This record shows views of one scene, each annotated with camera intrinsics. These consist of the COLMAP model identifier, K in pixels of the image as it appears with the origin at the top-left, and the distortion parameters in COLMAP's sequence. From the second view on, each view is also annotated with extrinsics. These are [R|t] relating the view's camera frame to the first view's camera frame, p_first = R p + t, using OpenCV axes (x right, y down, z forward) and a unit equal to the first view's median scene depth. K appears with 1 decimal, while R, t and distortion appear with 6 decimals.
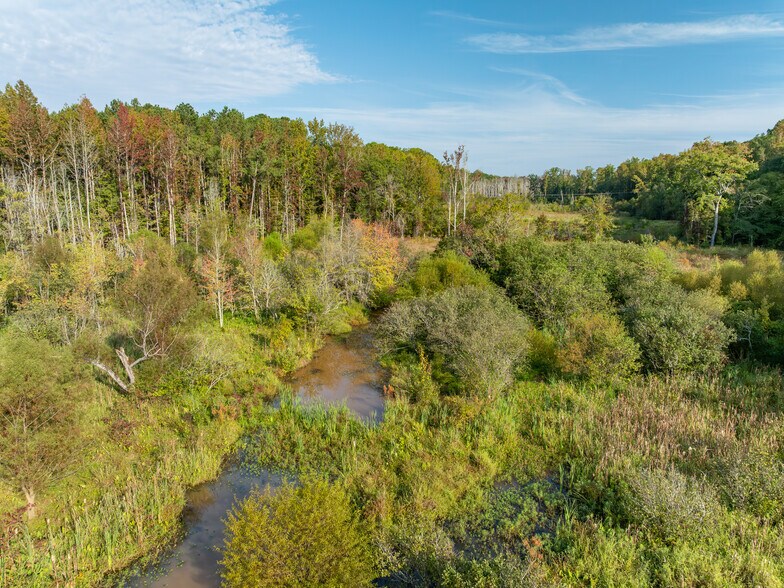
lens RADIAL K [[556.9, 0, 390.1], [0, 556.9, 295.4], [0, 0, 1]] dist [-0.049755, 0.018231]
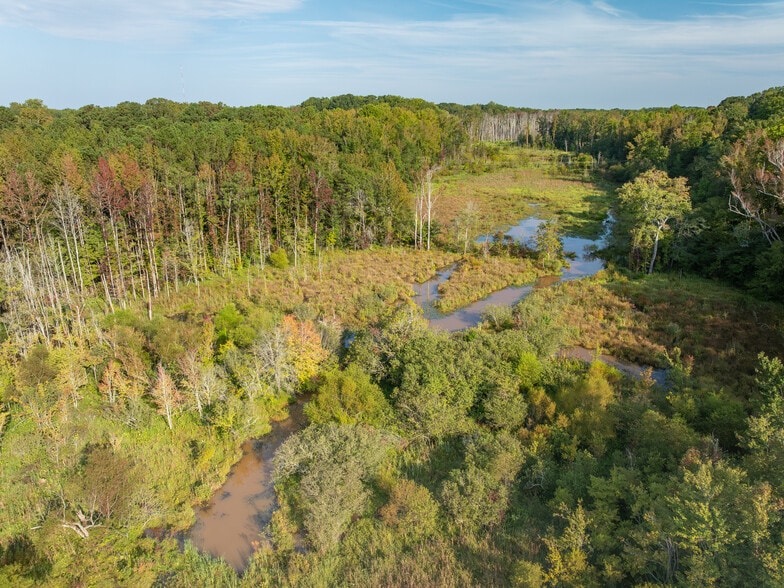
lens RADIAL K [[556.9, 0, 393.6], [0, 556.9, 292.1], [0, 0, 1]] dist [-0.049755, 0.018231]
pose [[0.999445, 0.010285, -0.031685, 0.101288], [-0.005697, 0.989904, 0.141624, -0.174763], [0.032822, -0.141365, 0.989413, -0.085239]]
